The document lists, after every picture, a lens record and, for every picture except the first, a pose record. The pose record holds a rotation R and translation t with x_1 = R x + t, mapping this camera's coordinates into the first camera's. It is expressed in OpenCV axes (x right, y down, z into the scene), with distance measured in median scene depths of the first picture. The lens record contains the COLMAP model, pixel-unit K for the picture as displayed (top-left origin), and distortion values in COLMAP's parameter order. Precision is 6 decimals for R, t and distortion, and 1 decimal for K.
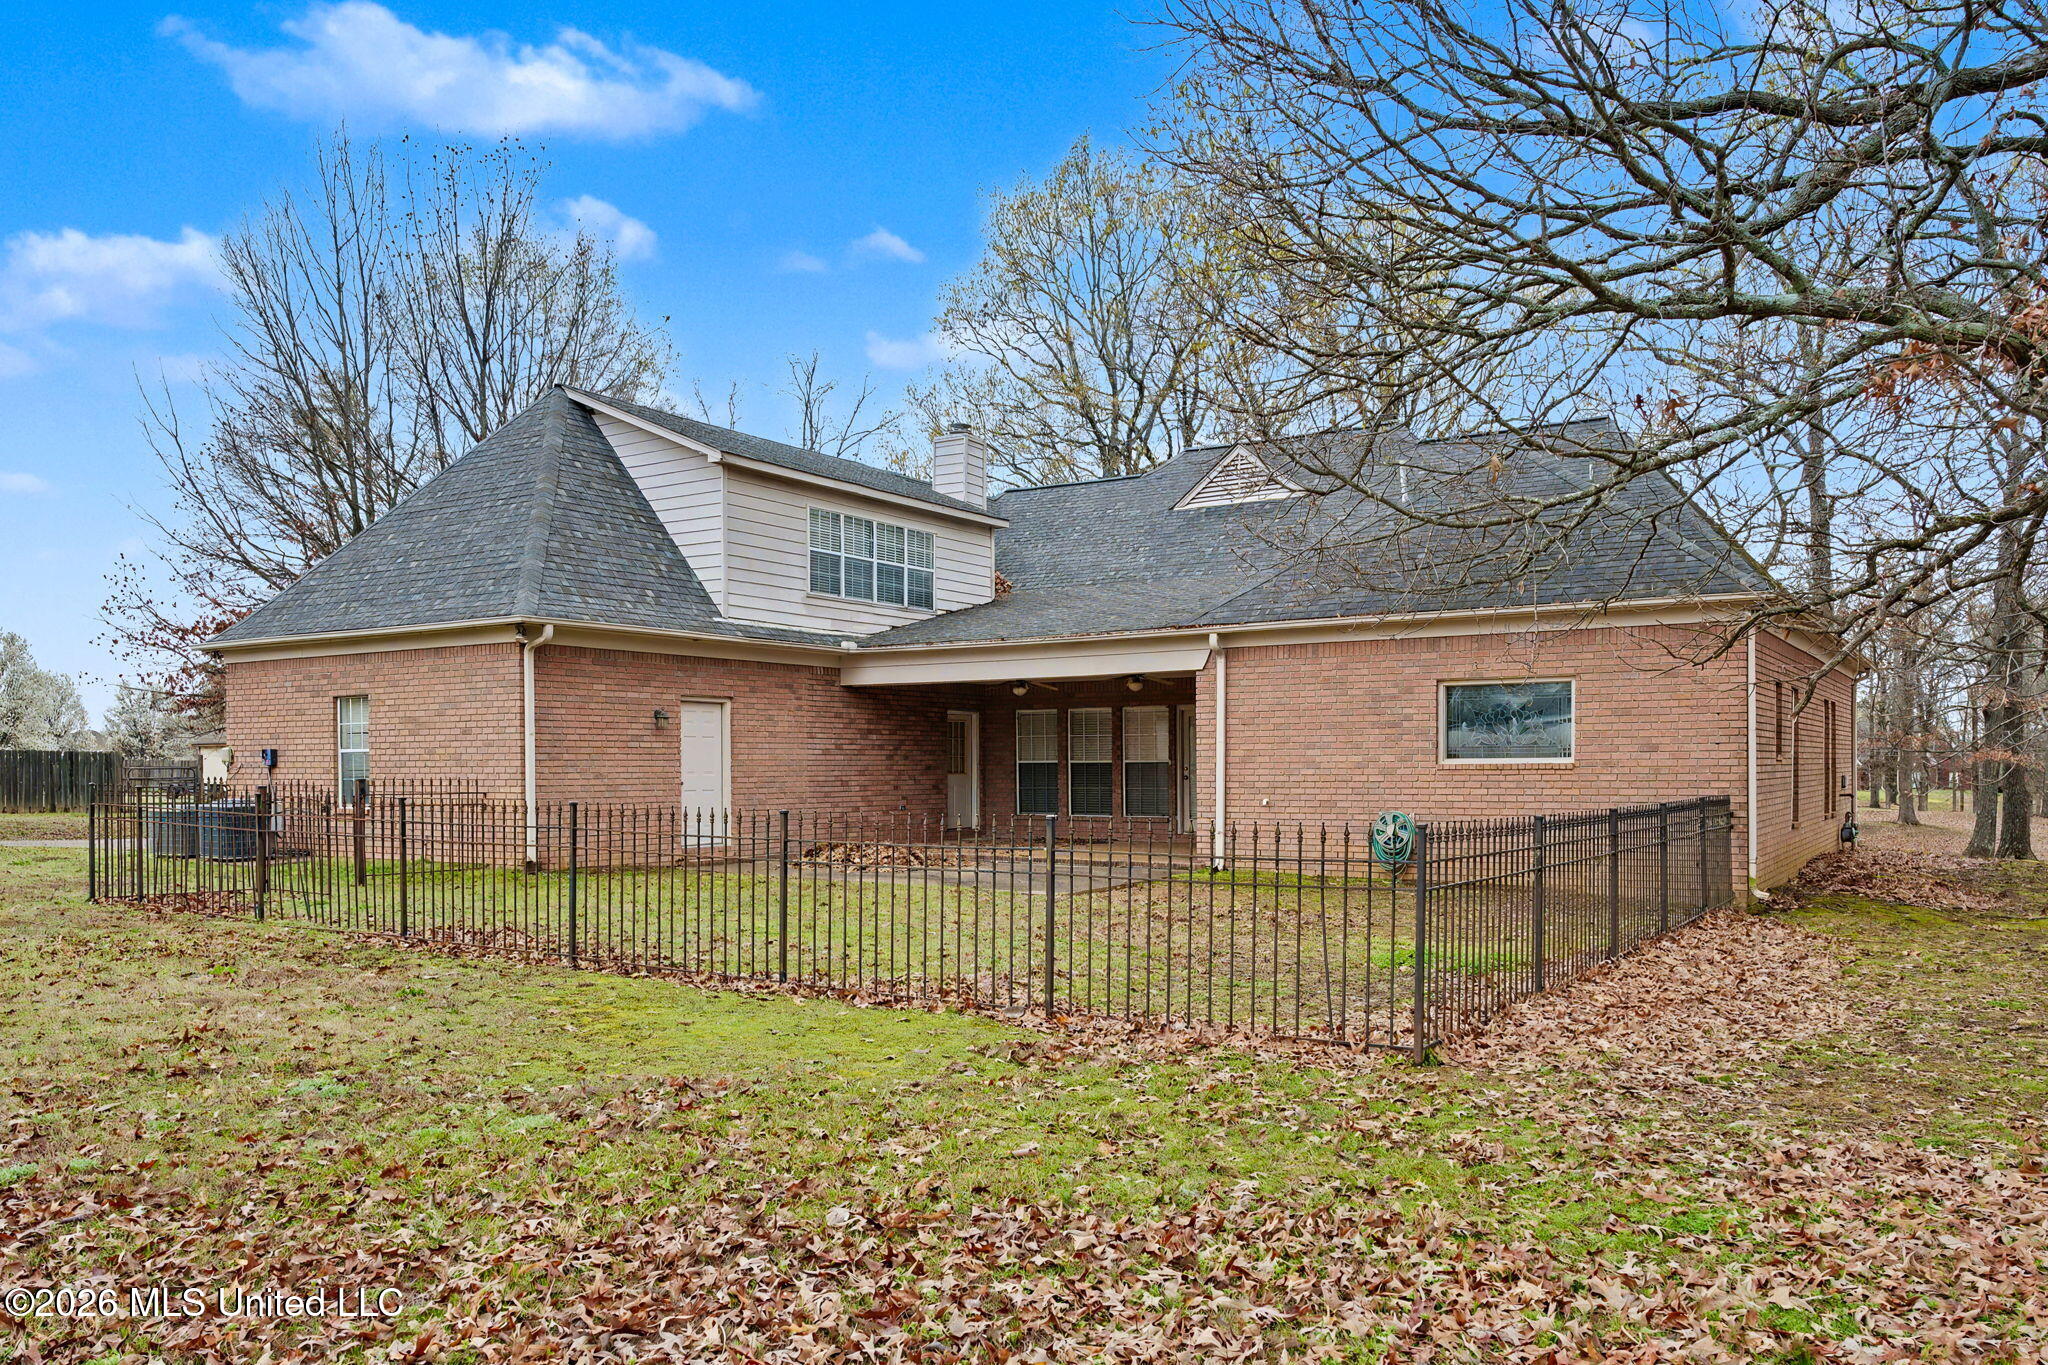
lens RADIAL K [[1029.8, 0, 1024.0], [0, 1029.8, 682.5], [0, 0, 1]] dist [-0.001251, -0.000203]
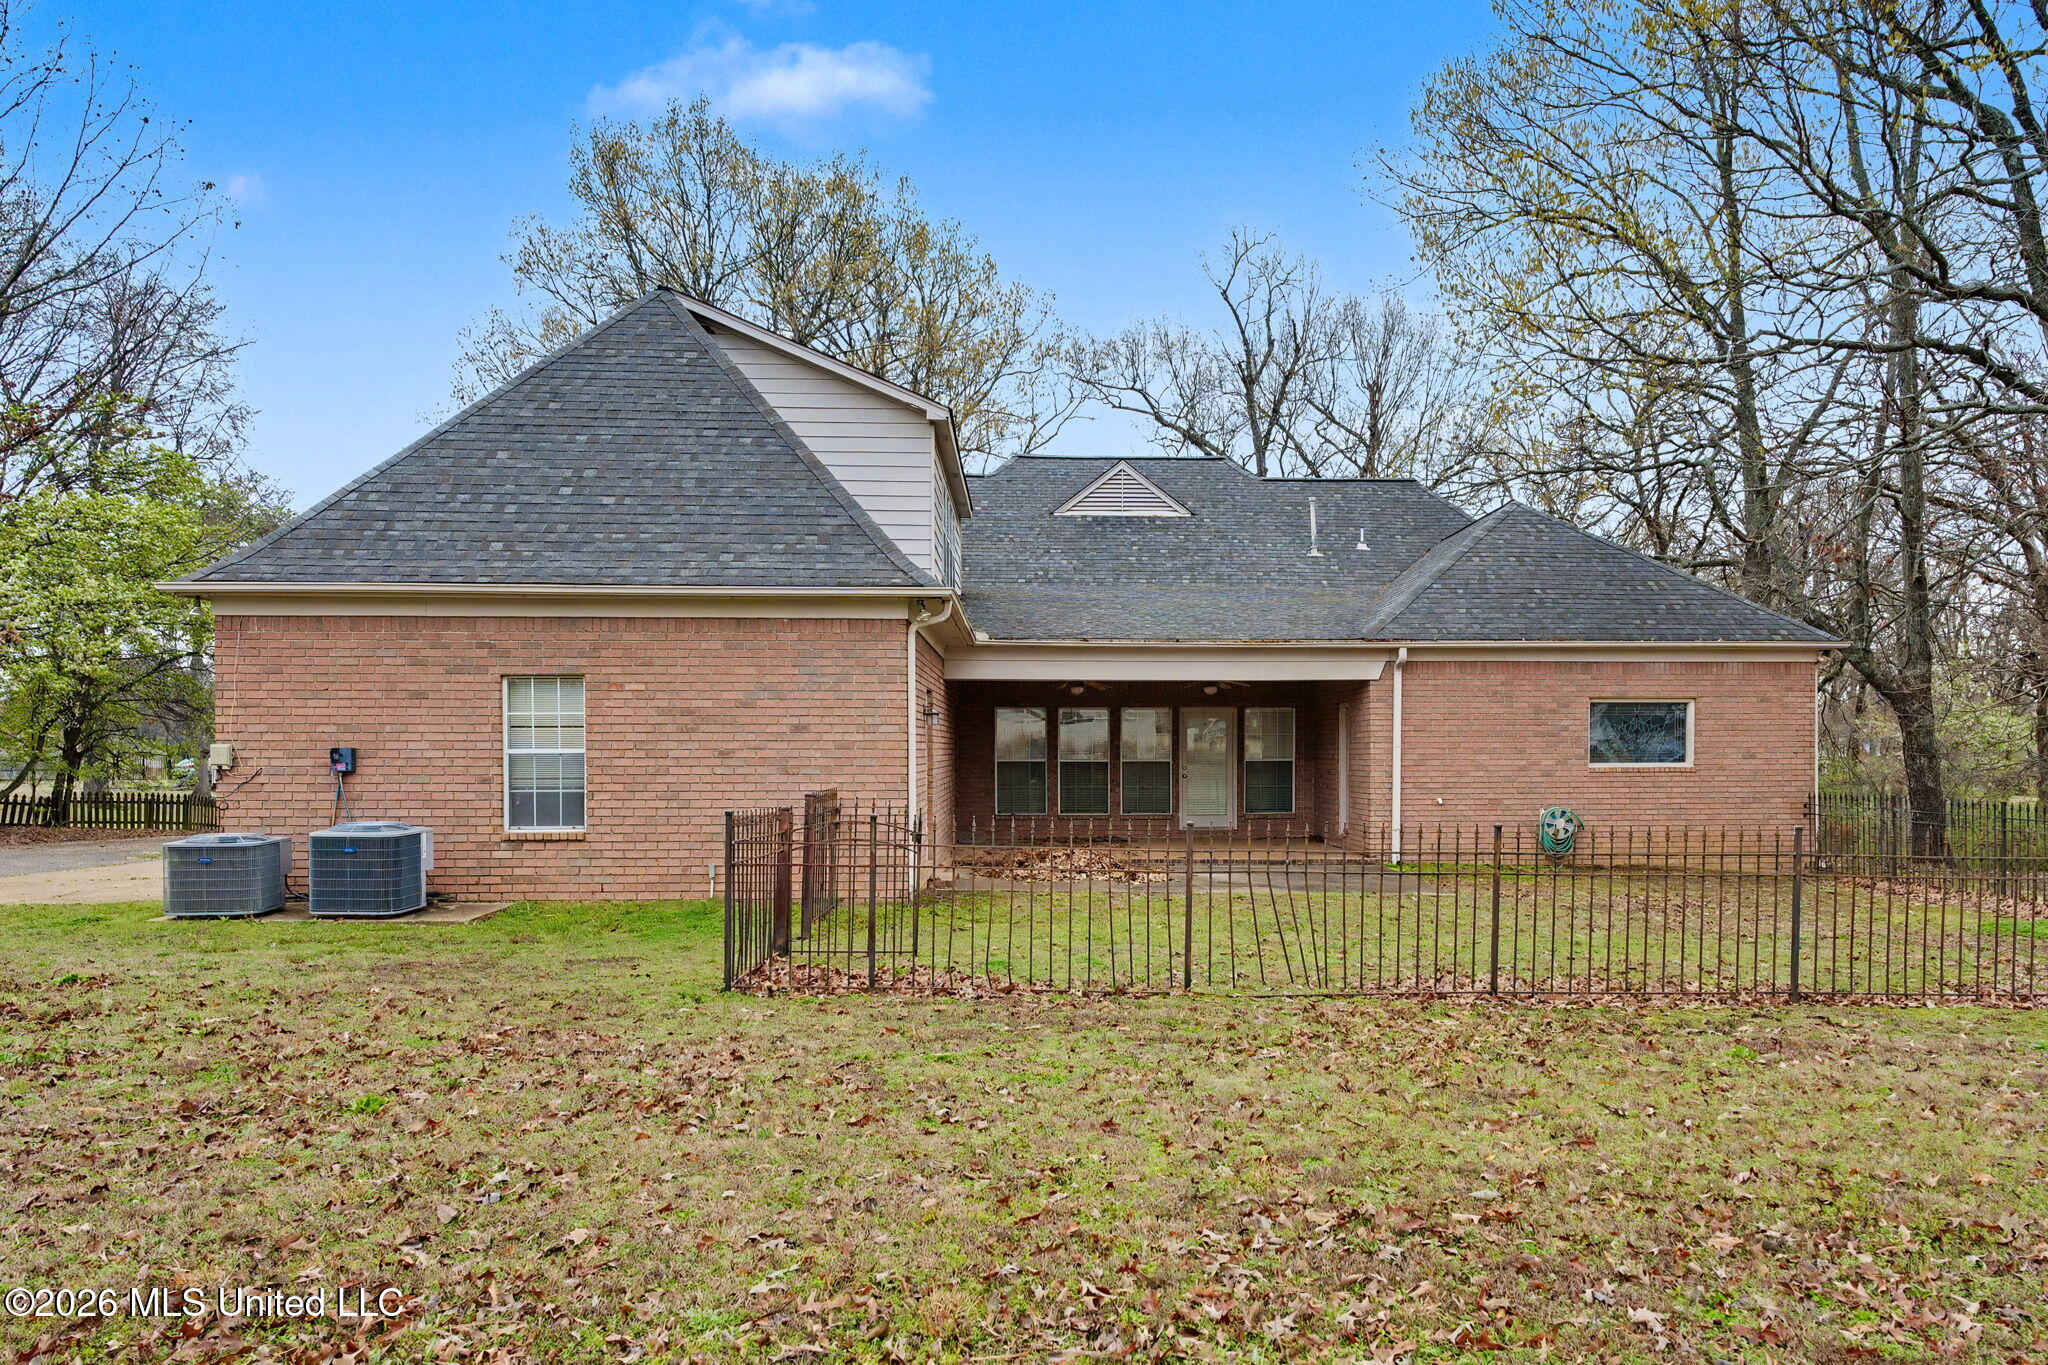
lens RADIAL K [[999.4, 0, 1020.7], [0, 999.4, 659.5], [0, 0, 1]] dist [-0.000390, -0.000035]
pose [[0.894025, 0.045375, 0.445714, -0.647988], [-0.039050, 0.998964, -0.023370, 0.005652], [-0.446312, 0.003488, 0.894871, 0.227284]]
